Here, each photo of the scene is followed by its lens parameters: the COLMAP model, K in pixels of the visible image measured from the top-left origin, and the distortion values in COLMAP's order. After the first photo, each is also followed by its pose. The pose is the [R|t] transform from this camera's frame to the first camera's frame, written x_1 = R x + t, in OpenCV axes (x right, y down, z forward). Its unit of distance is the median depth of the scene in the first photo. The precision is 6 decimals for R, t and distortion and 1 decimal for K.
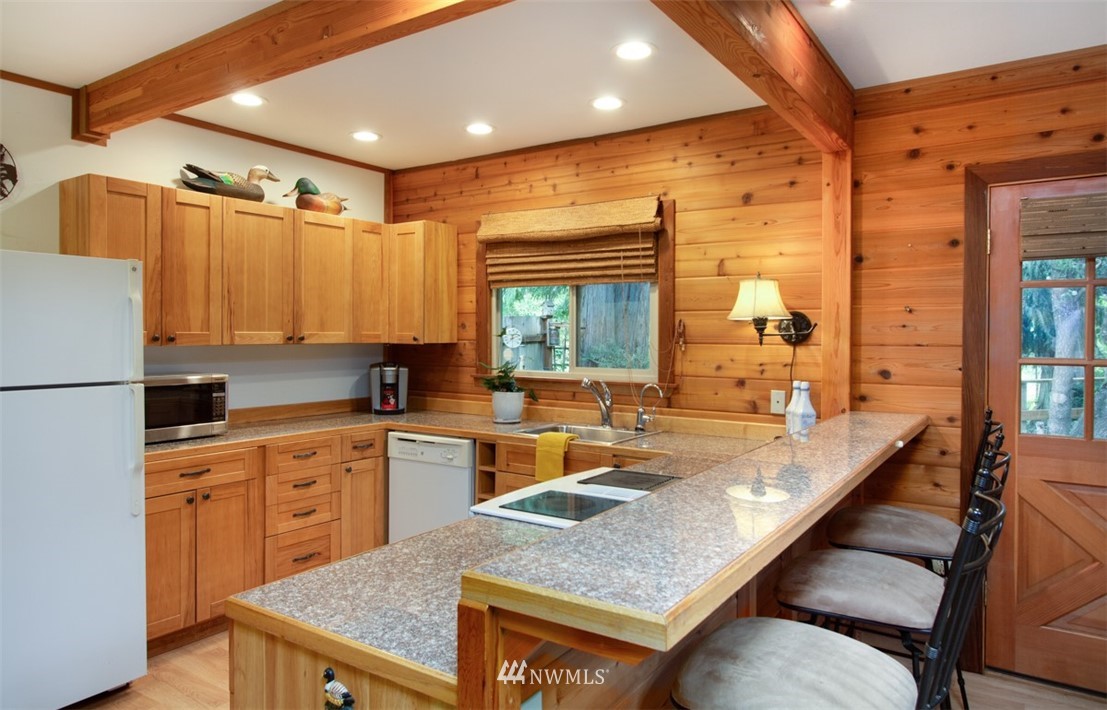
lens RADIAL K [[708.7, 0, 554.3], [0, 708.7, 351.4], [0, 0, 1]] dist [-0.010958, 0.002099]
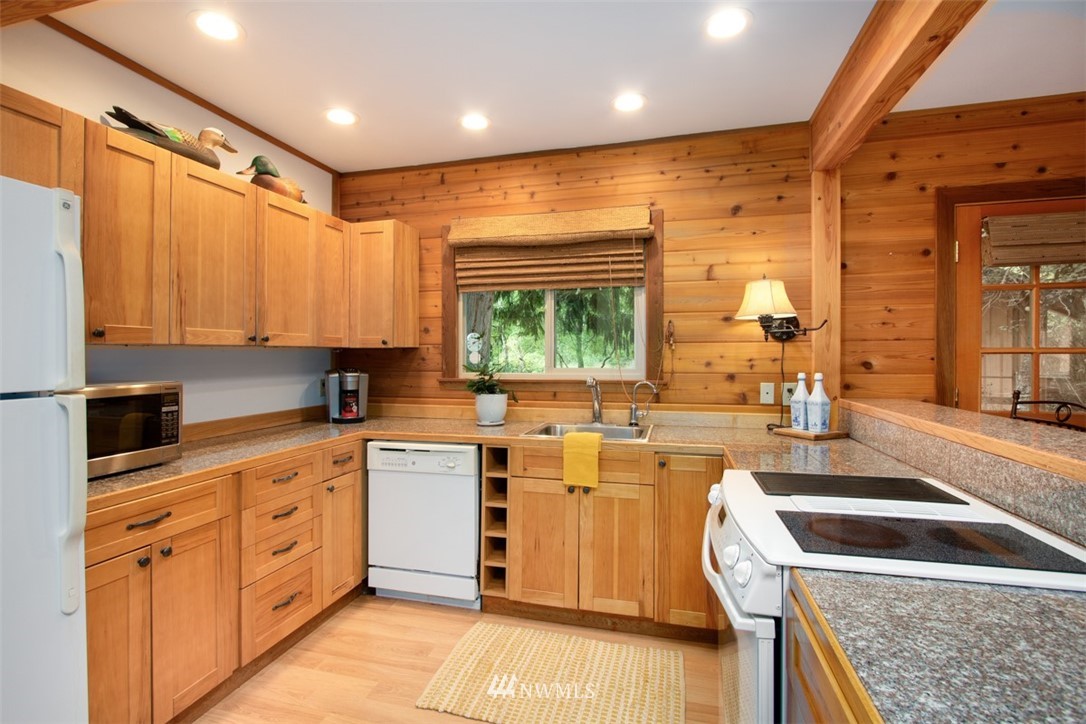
lens RADIAL K [[502.1, 0, 541.4], [0, 502.1, 357.7], [0, 0, 1]] dist [-0.013956, -0.001605]
pose [[0.944295, -0.010526, 0.328930, -0.272032], [0.016726, 0.999732, -0.016024, 0.021579], [-0.328674, 0.020633, 0.944218, 0.363028]]
